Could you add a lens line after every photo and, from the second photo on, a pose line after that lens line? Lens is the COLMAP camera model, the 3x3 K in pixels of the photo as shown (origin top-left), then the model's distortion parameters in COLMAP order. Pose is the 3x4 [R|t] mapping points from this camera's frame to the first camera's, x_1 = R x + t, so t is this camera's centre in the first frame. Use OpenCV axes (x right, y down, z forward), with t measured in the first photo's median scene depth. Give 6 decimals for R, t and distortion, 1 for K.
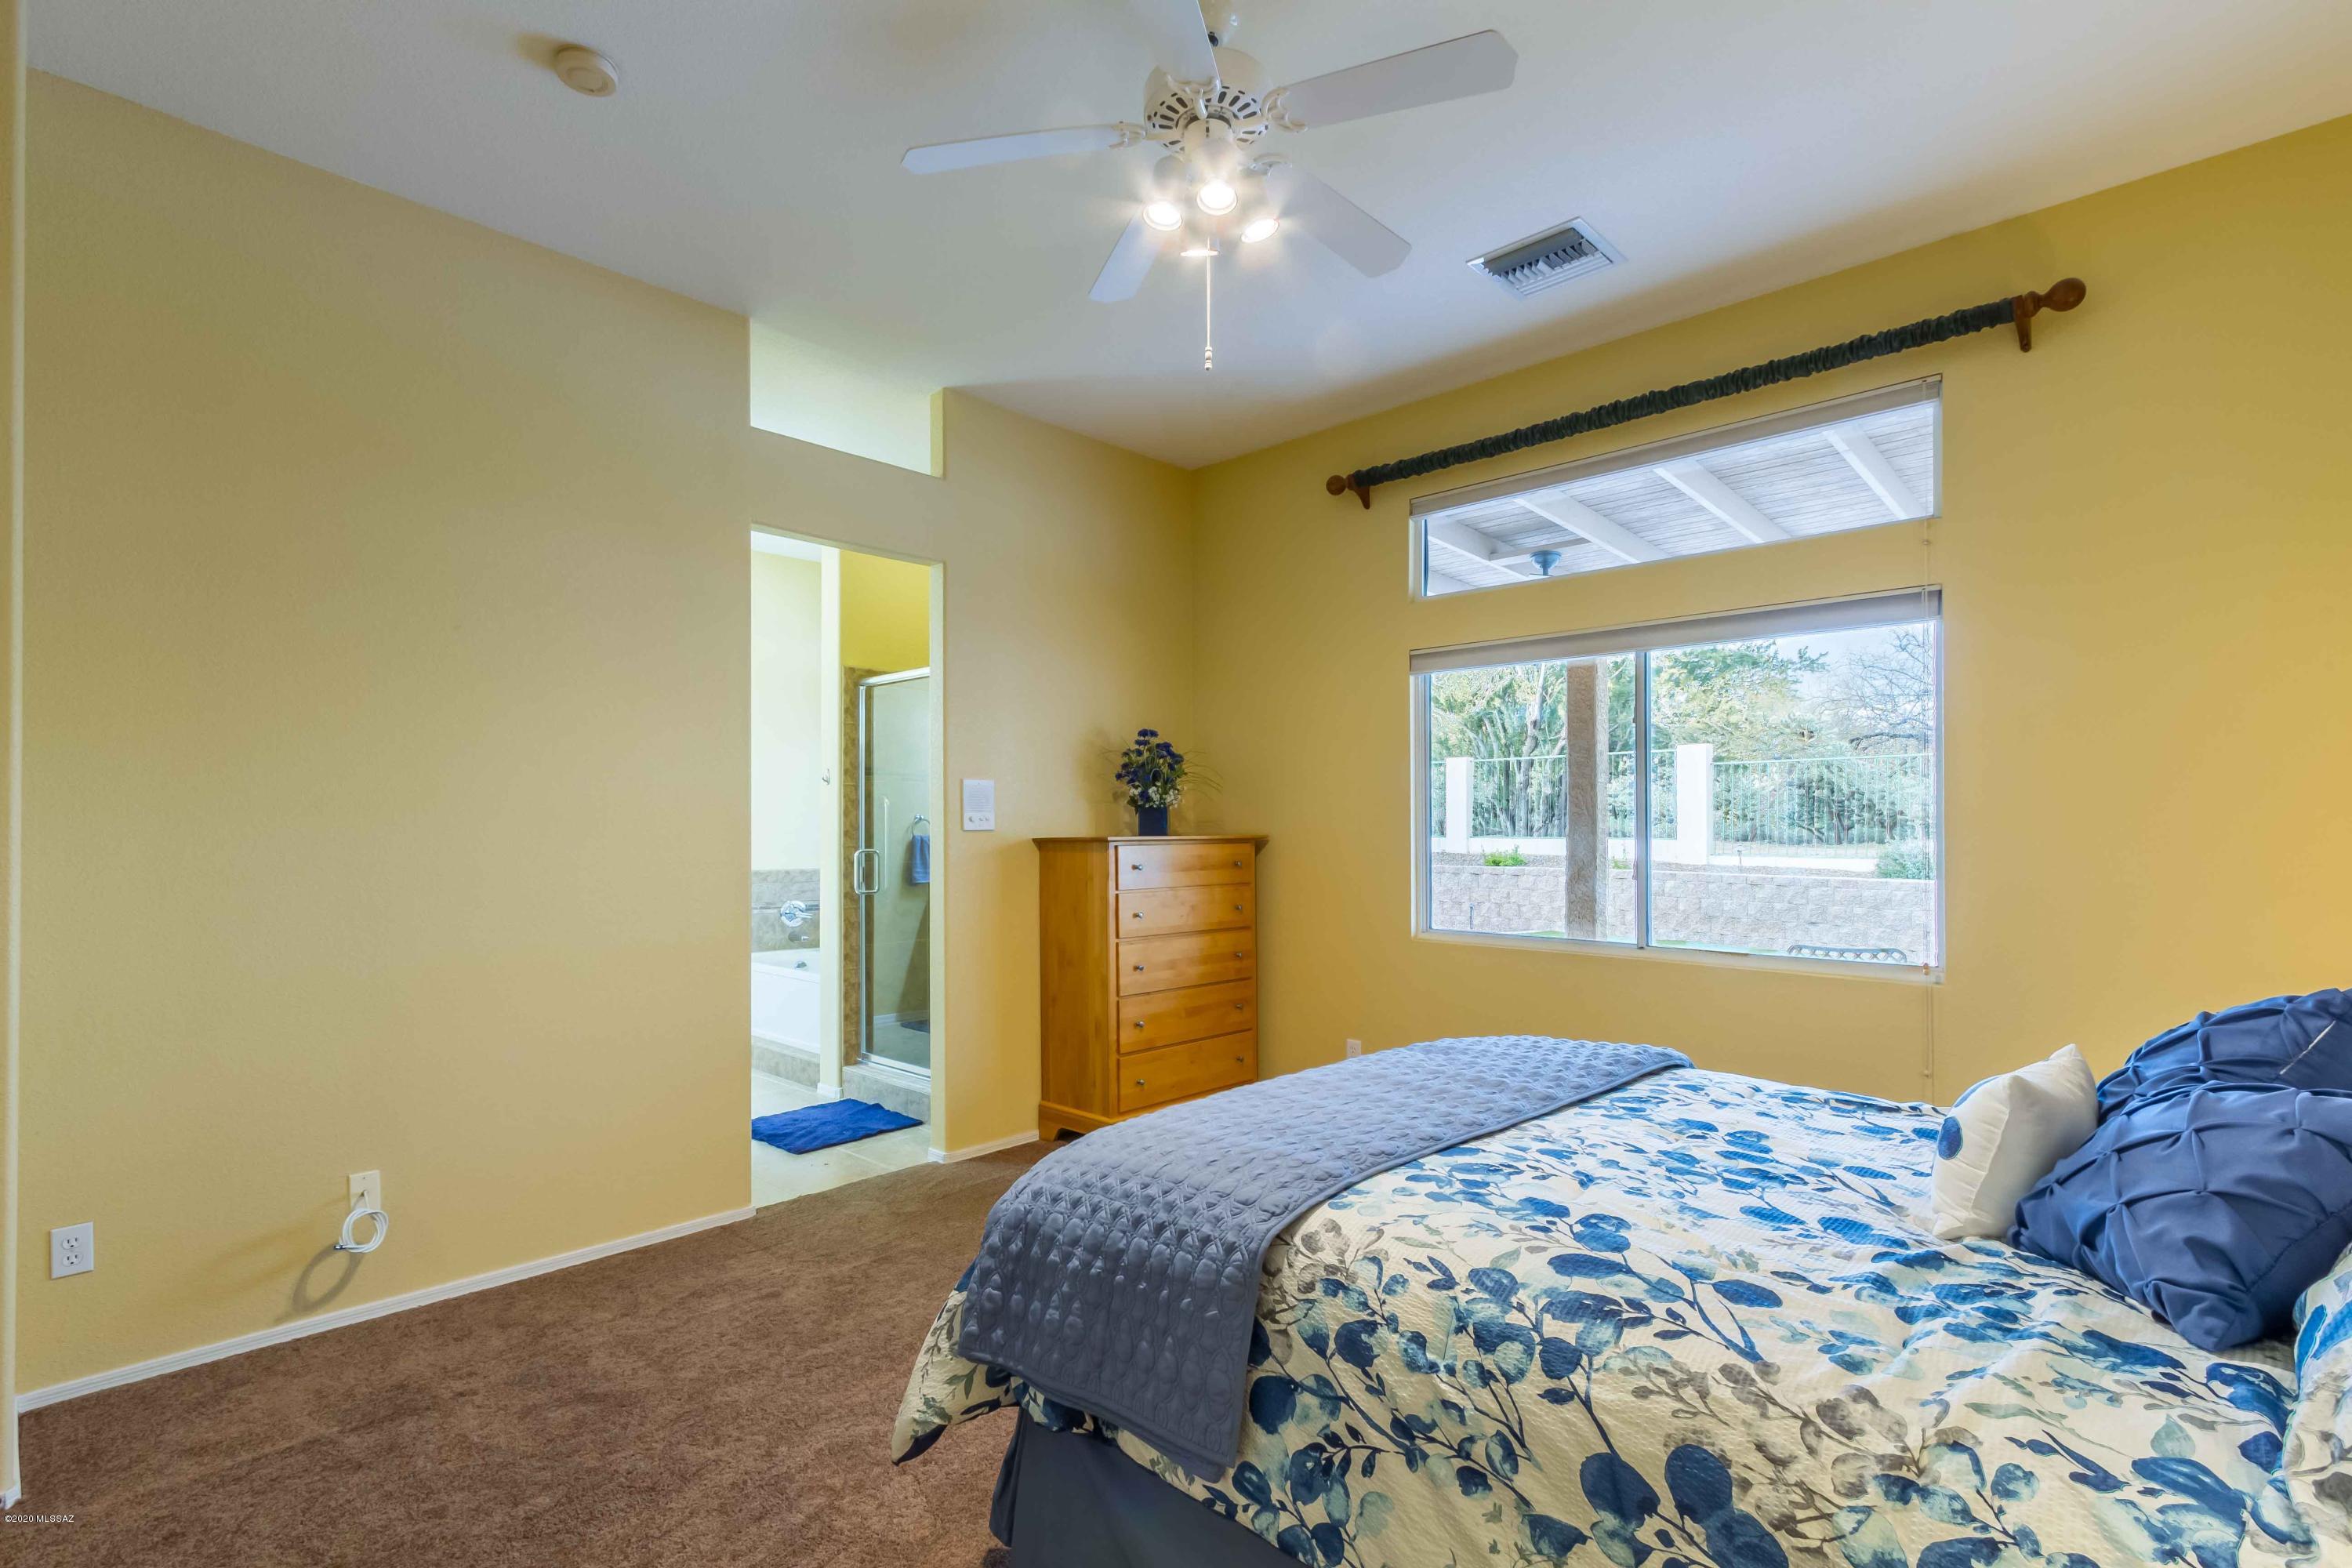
lens RADIAL K [[1104.3, 0, 1177.1], [0, 1104.3, 798.1], [0, 0, 1]] dist [0.011220, -0.001352]
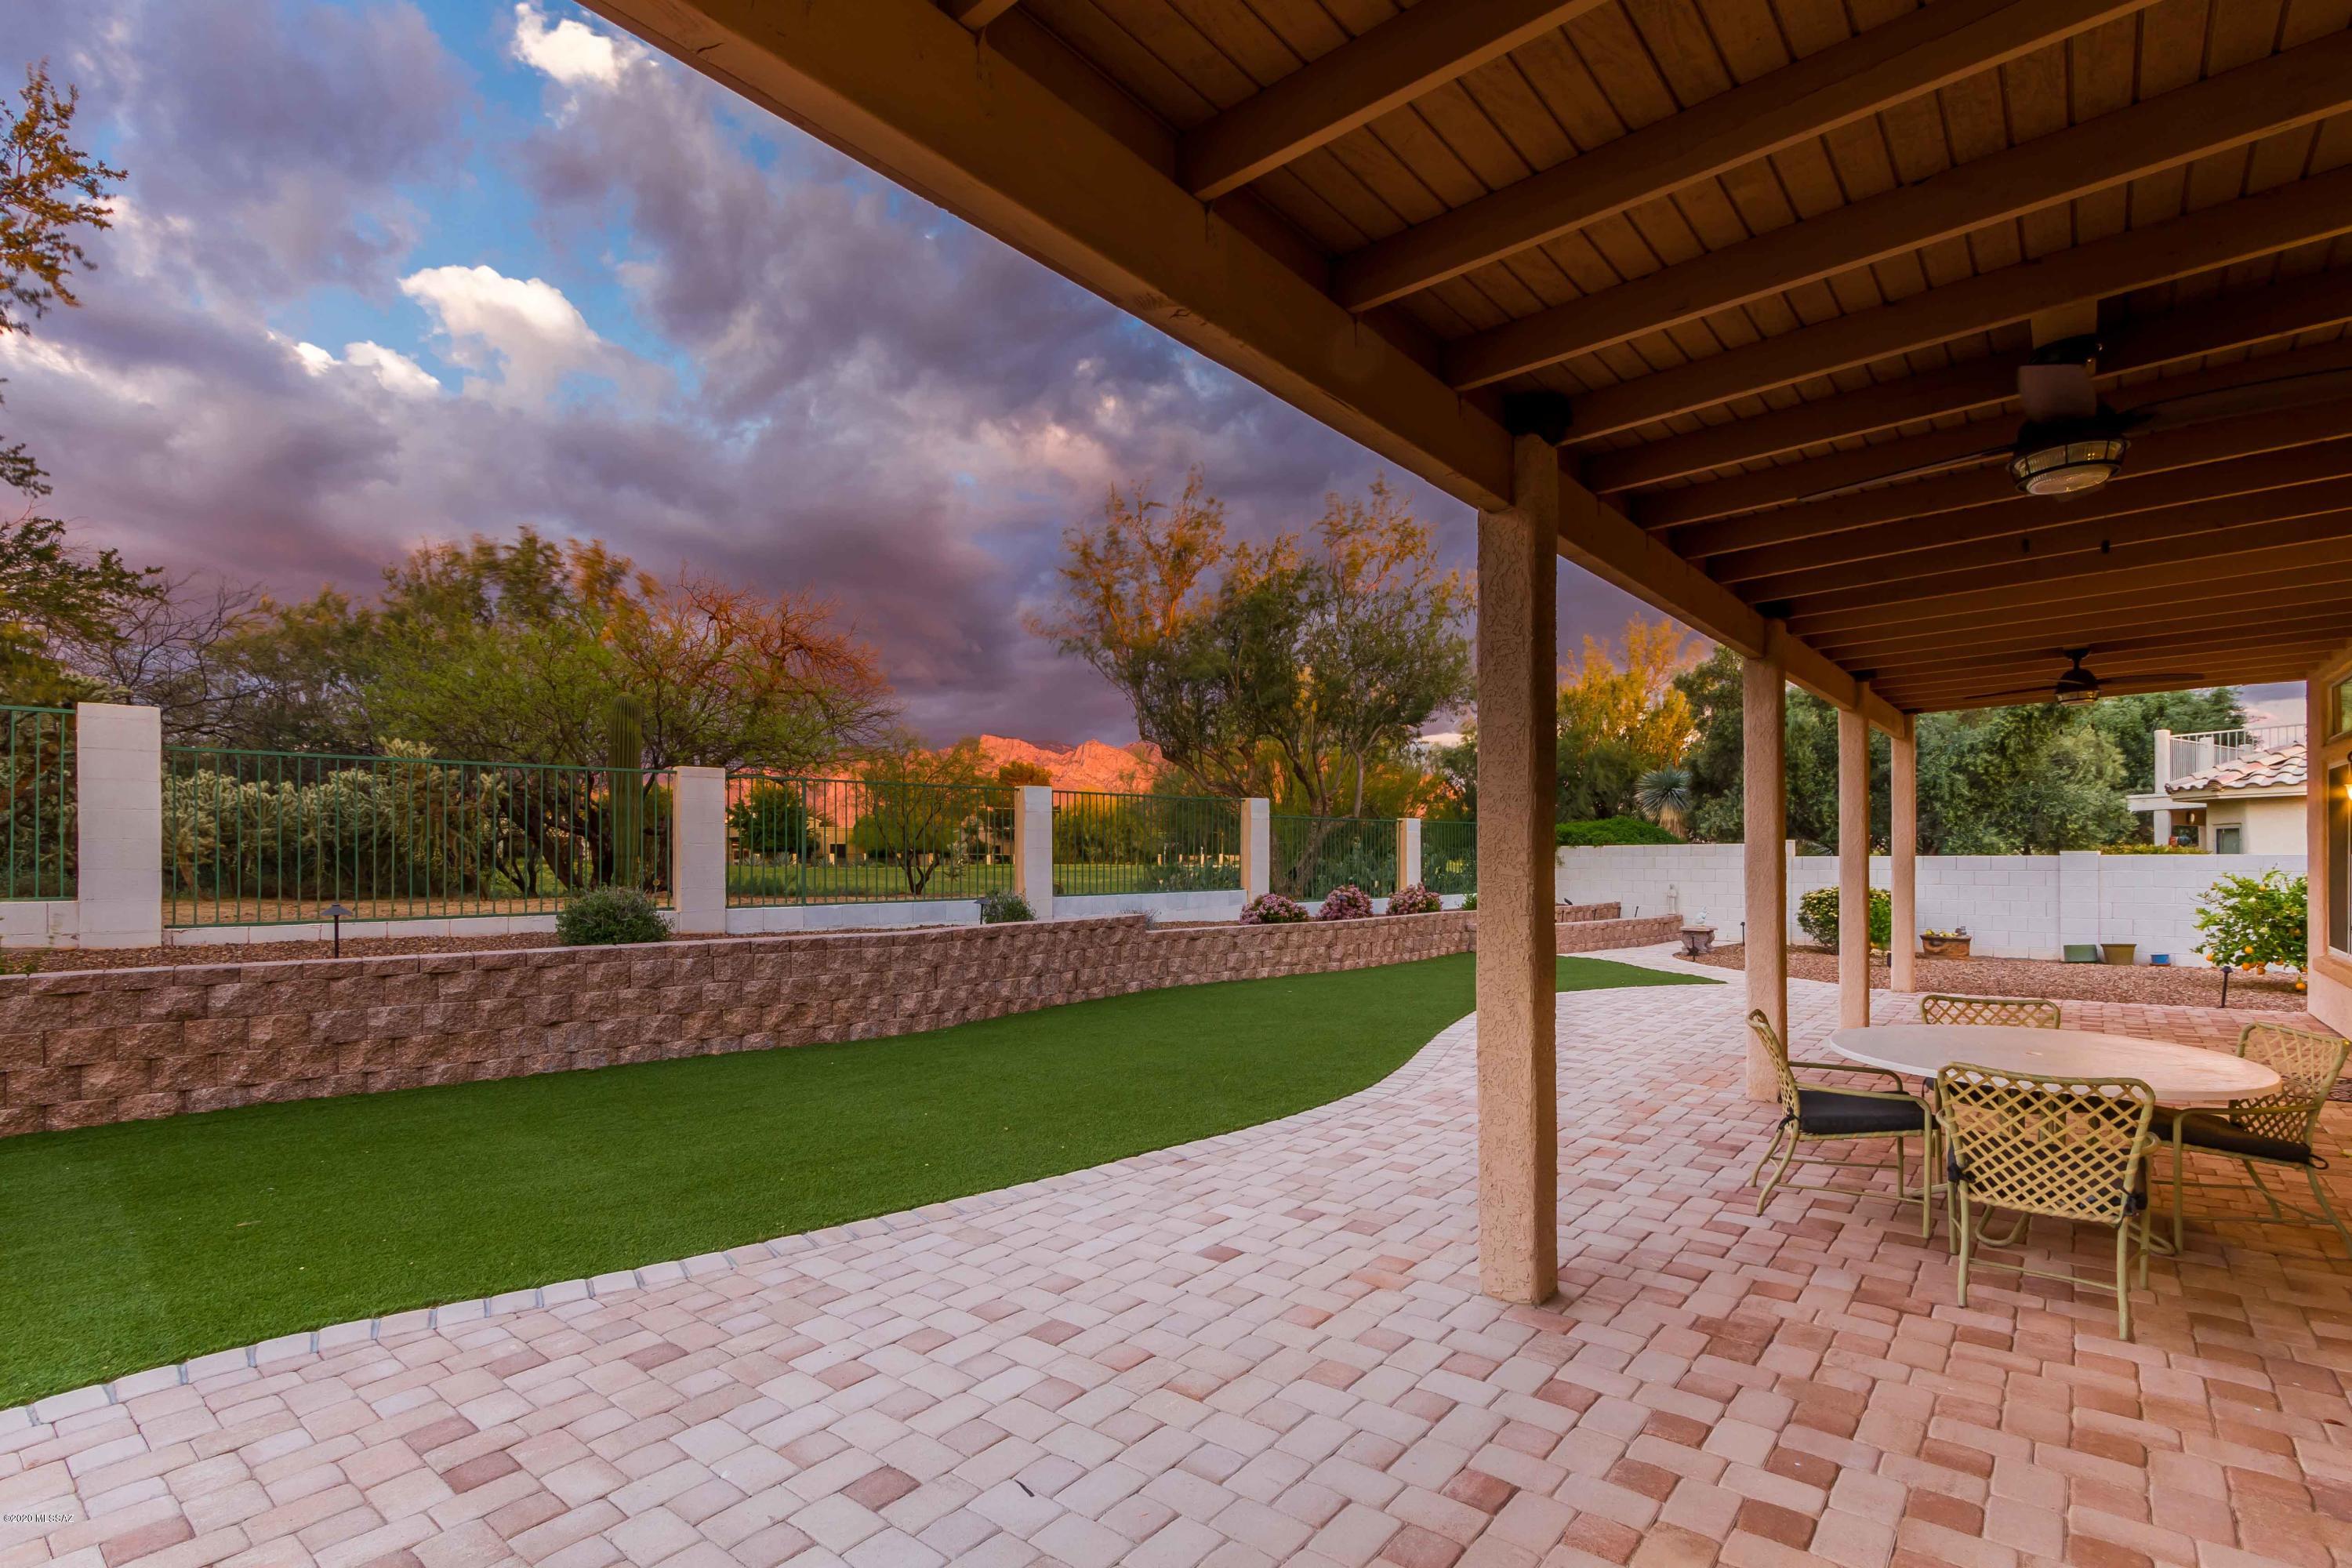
lens RADIAL K [[1104.3, 0, 1189.1], [0, 1104.3, 862.1], [0, 0, 1]] dist [0.011220, -0.001352]
pose [[-0.051227, -0.001559, 0.998686, -0.064013], [-0.019129, 0.999817, 0.000579, 0.014647], [-0.998504, -0.019075, -0.051247, 0.665844]]
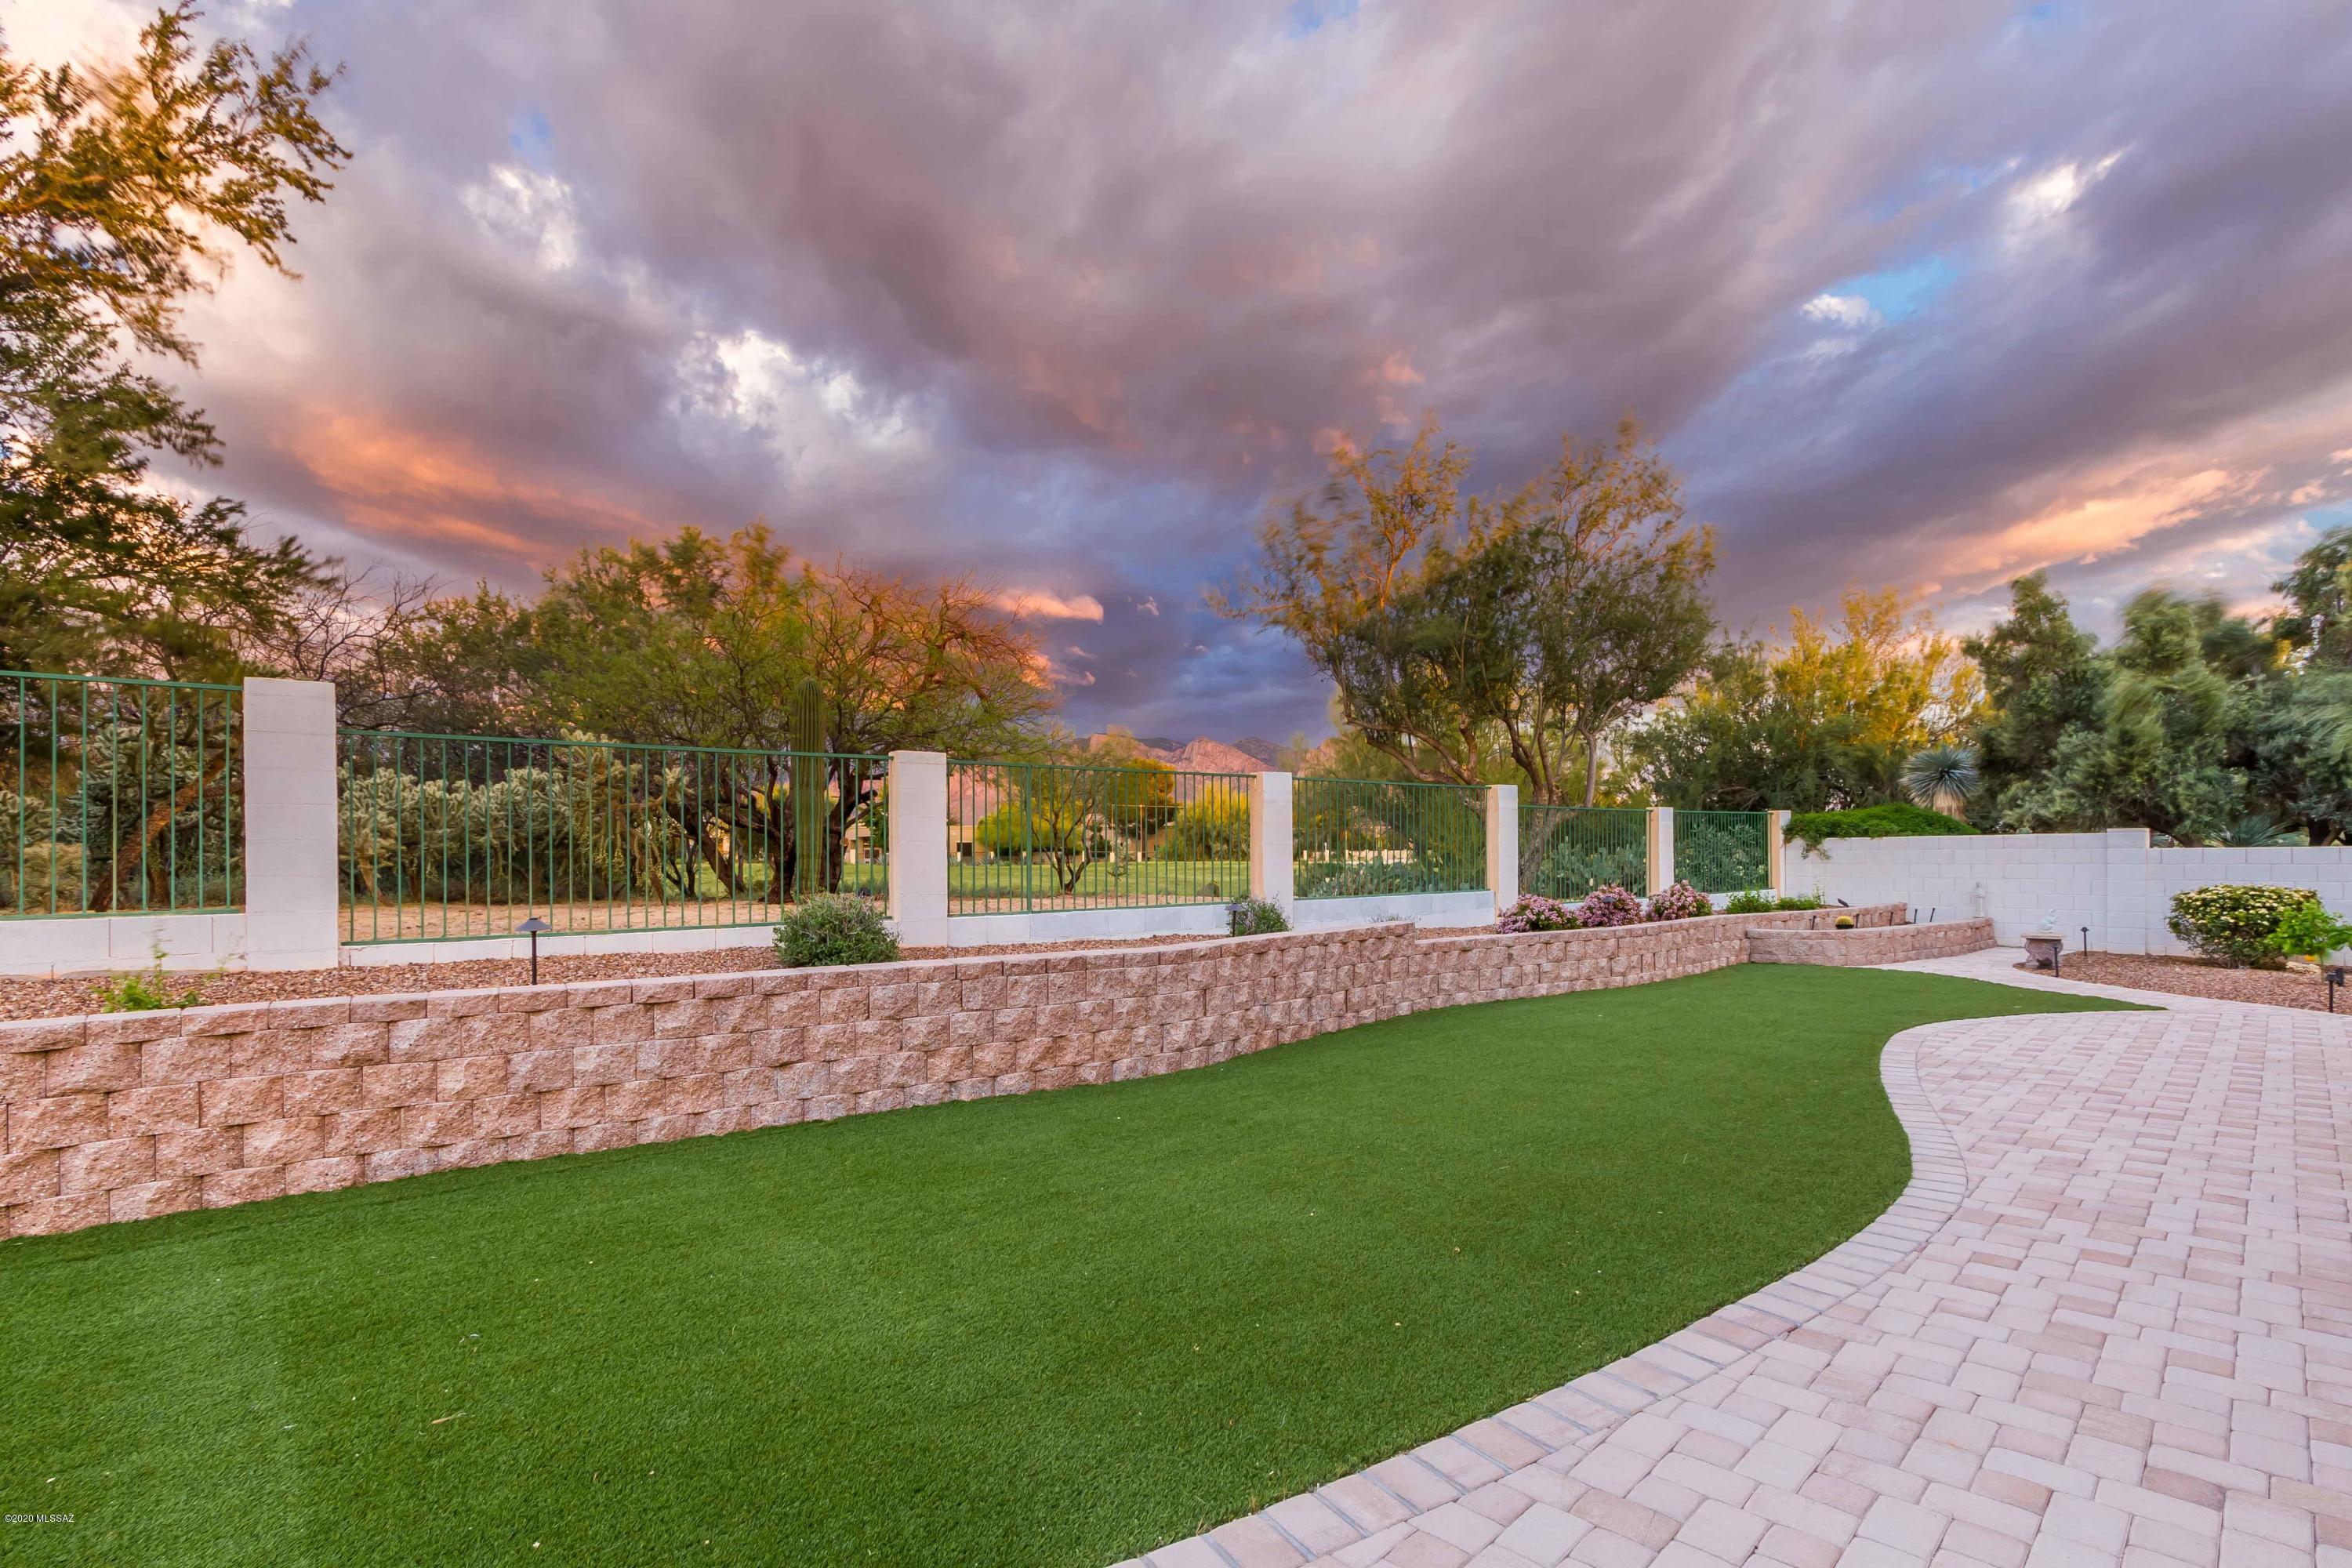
lens RADIAL K [[1104.3, 0, 1194.8], [0, 1104.3, 858.8], [0, 0, 1]] dist [0.011220, -0.001352]
pose [[0.042803, -0.001750, 0.999082, 0.078798], [-0.013652, 0.999904, 0.002336, 0.015316], [-0.998990, -0.013740, 0.042775, 0.779852]]
